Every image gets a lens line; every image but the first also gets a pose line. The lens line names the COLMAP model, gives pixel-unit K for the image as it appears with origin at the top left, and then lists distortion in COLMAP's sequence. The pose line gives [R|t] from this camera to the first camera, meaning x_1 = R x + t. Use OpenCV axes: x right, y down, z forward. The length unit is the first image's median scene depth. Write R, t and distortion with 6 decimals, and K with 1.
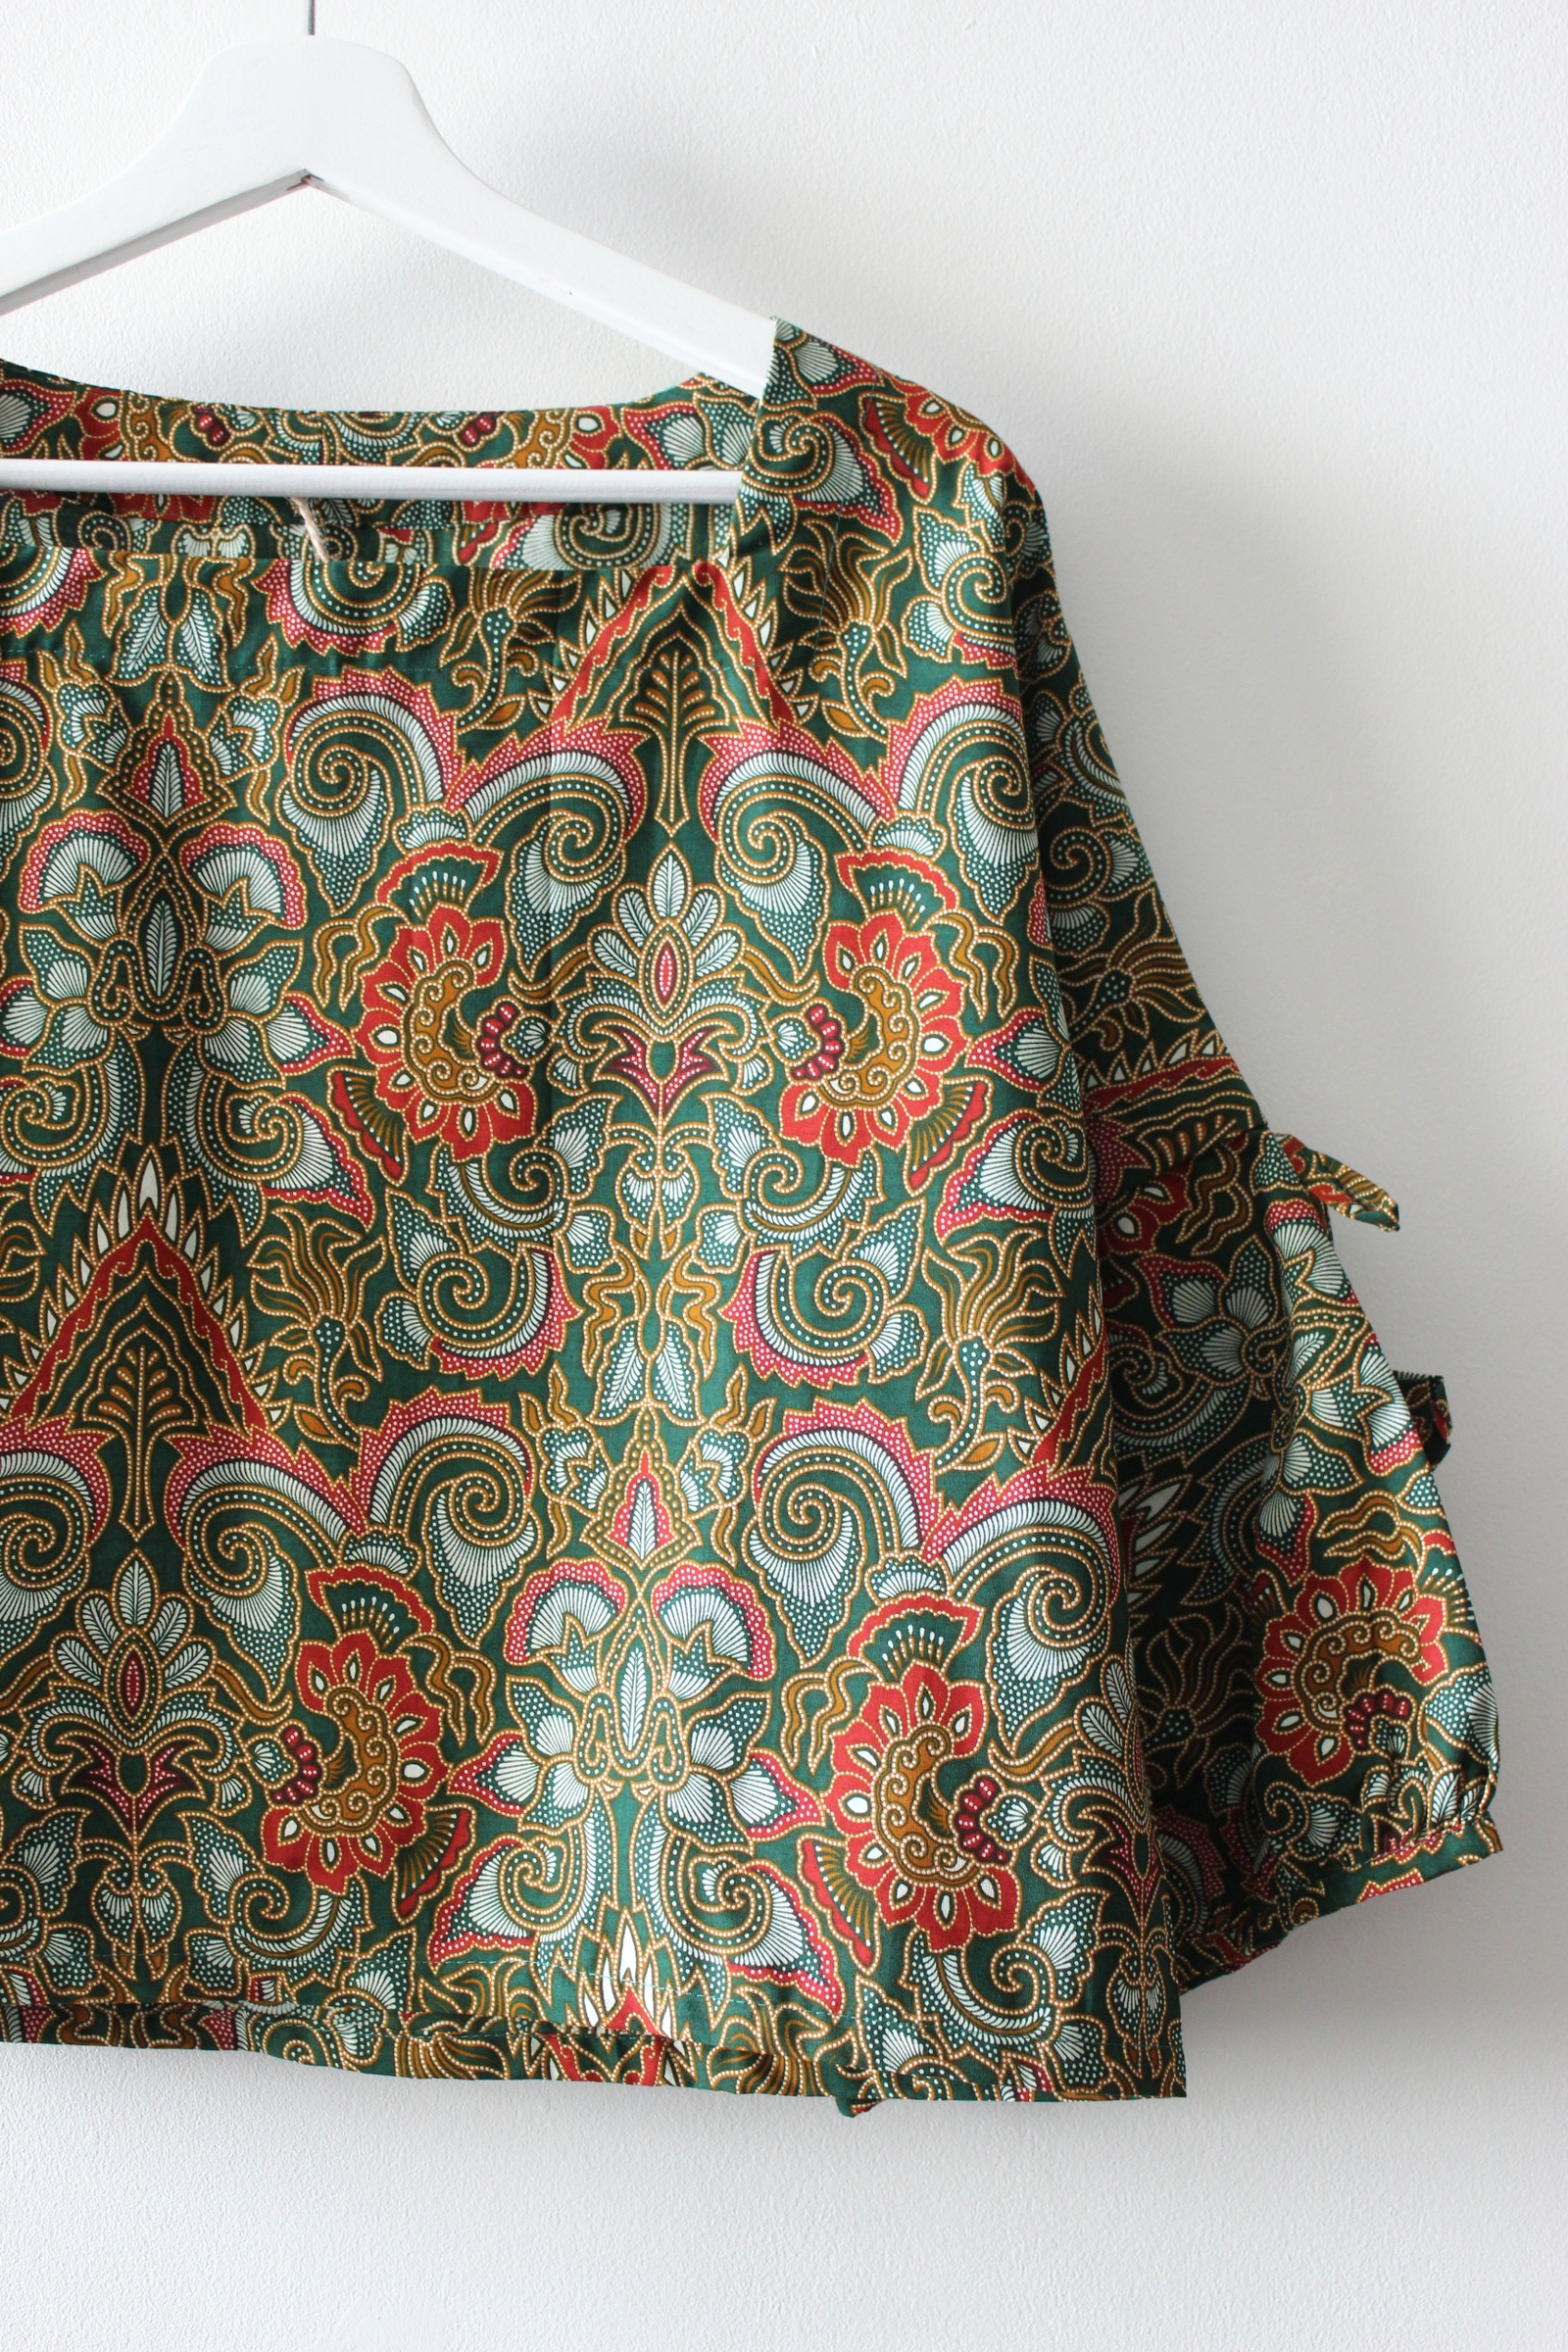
lens RADIAL K [[2779.1, 0, 773.7], [0, 2779.1, 1174.8], [0, 0, 1]] dist [-0.052728, 0.000000]
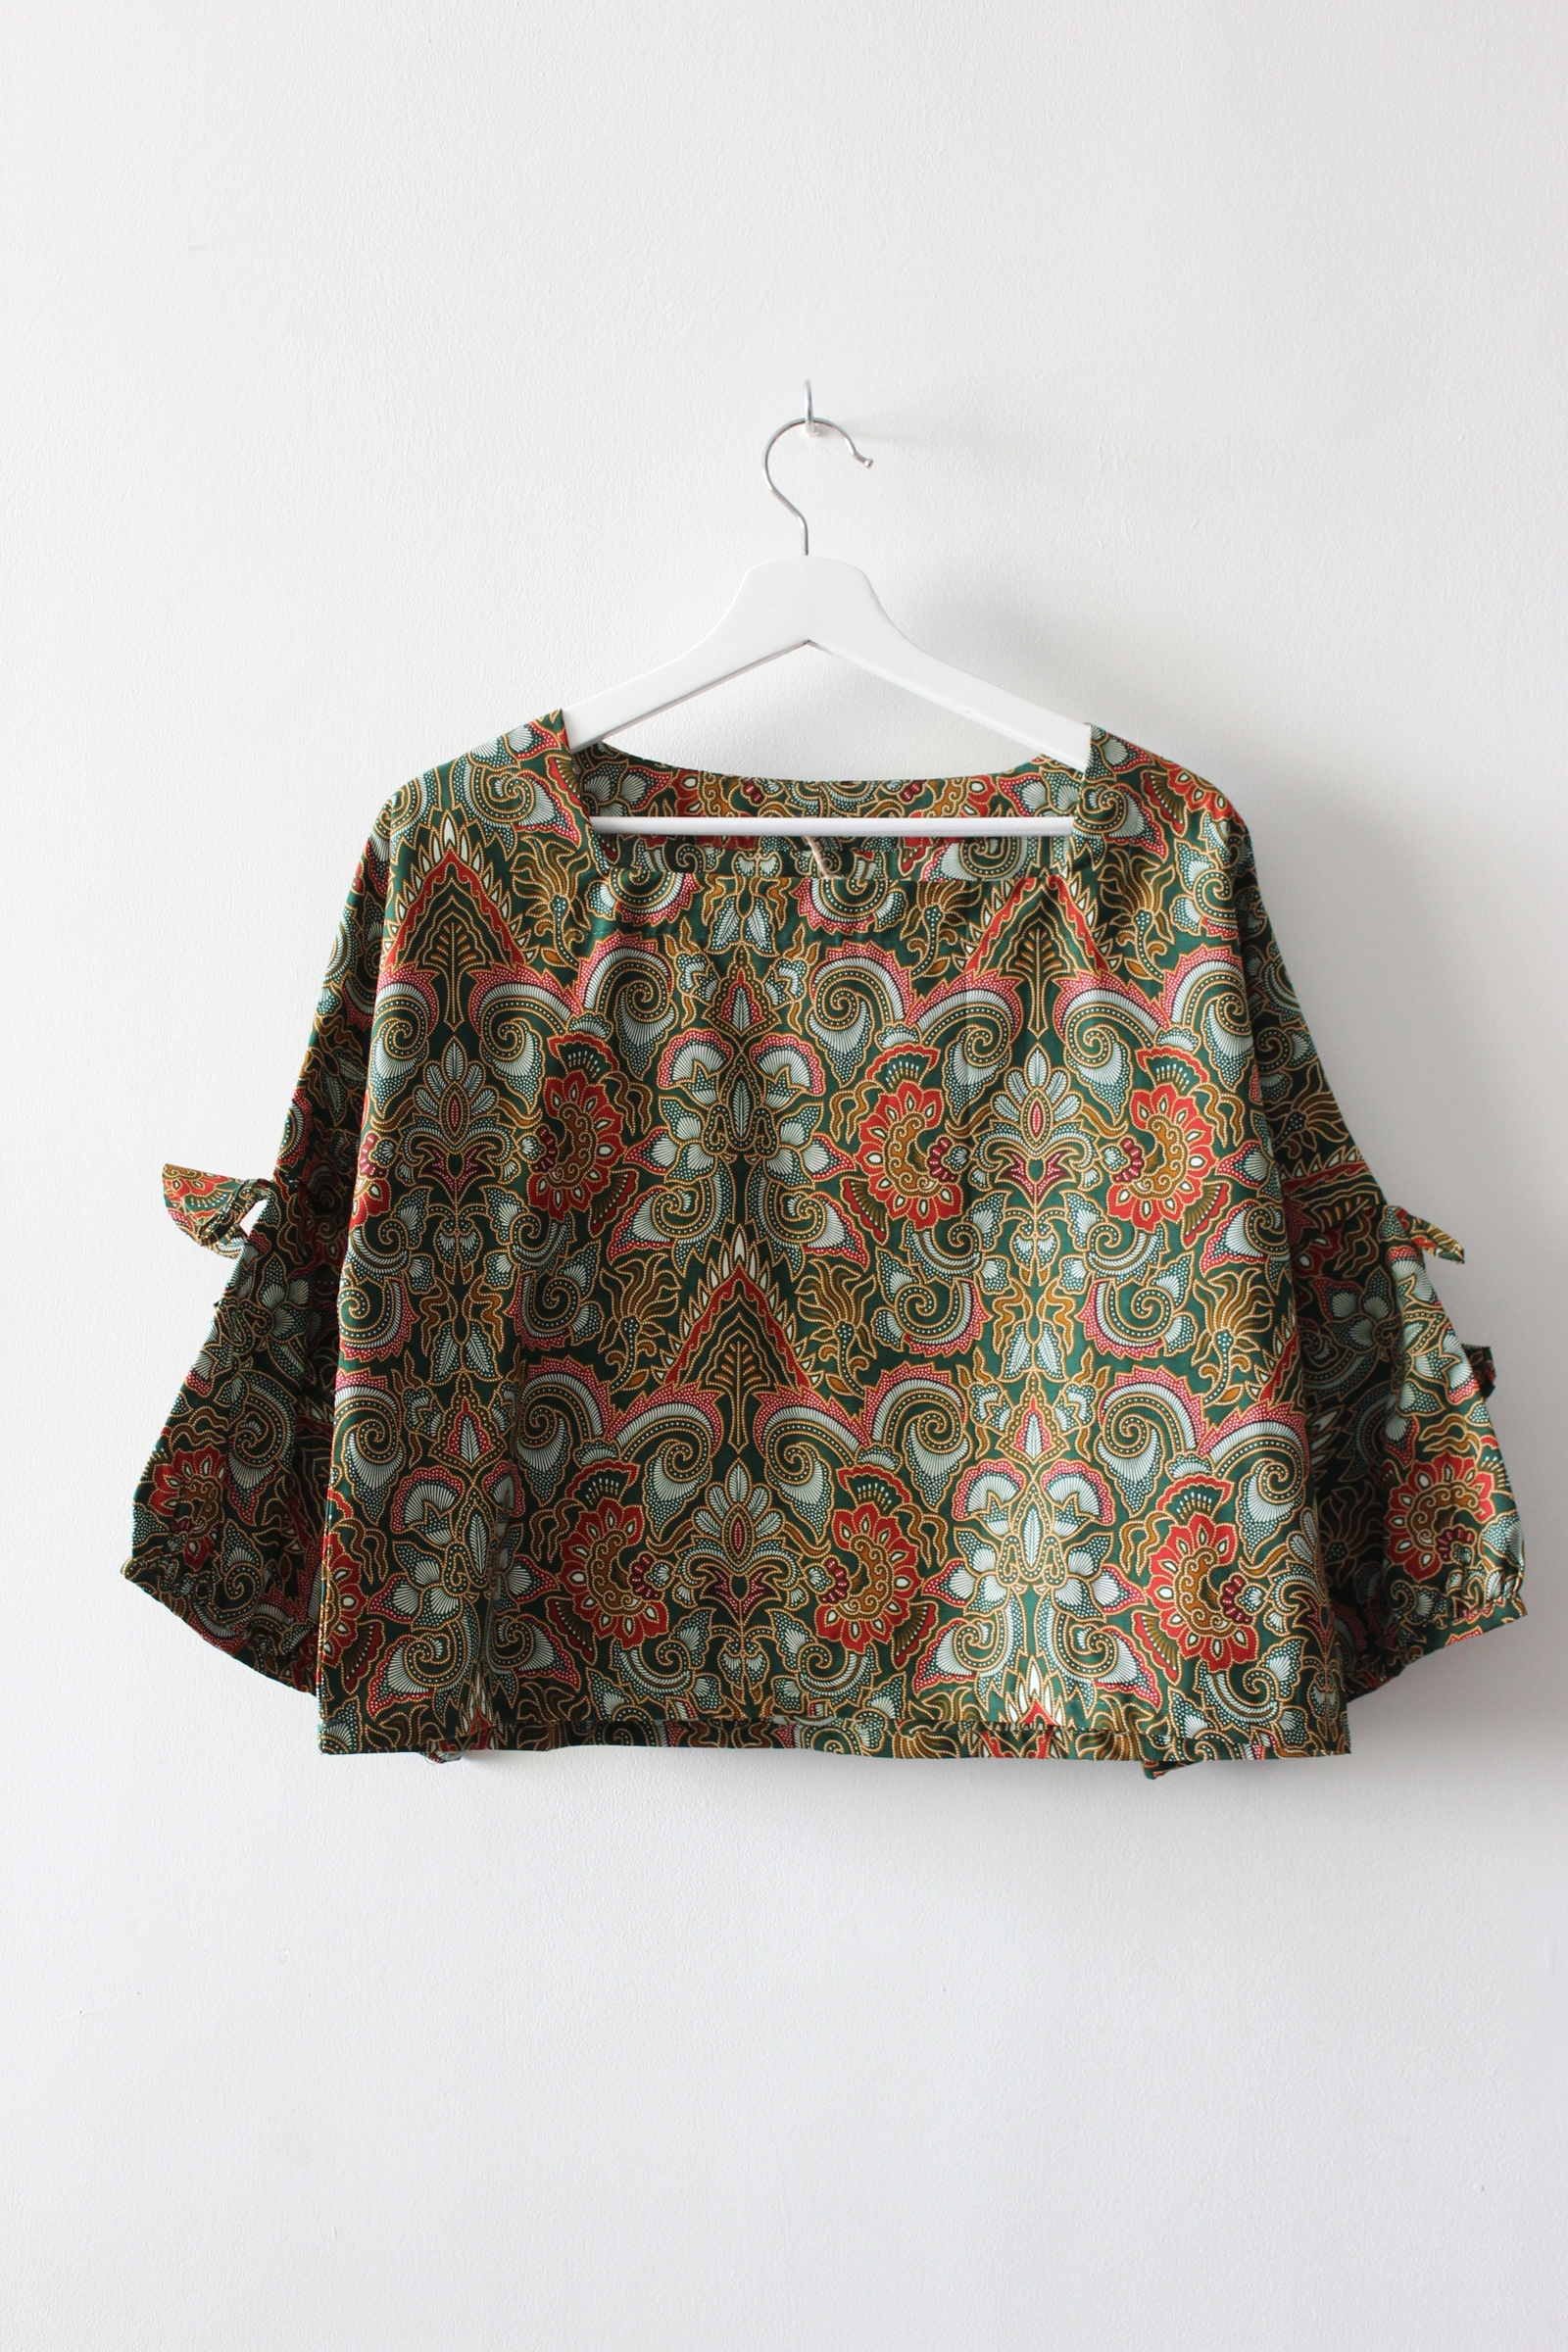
lens RADIAL K [[2779.1, 0, 799.6], [0, 2779.1, 1175.2], [0, 0, 1]] dist [-0.052728, 0.000000]
pose [[0.999875, -0.014951, -0.005208, -0.179605], [0.015071, 0.999605, 0.023725, -0.082127], [0.004852, -0.023801, 0.999705, -0.730713]]
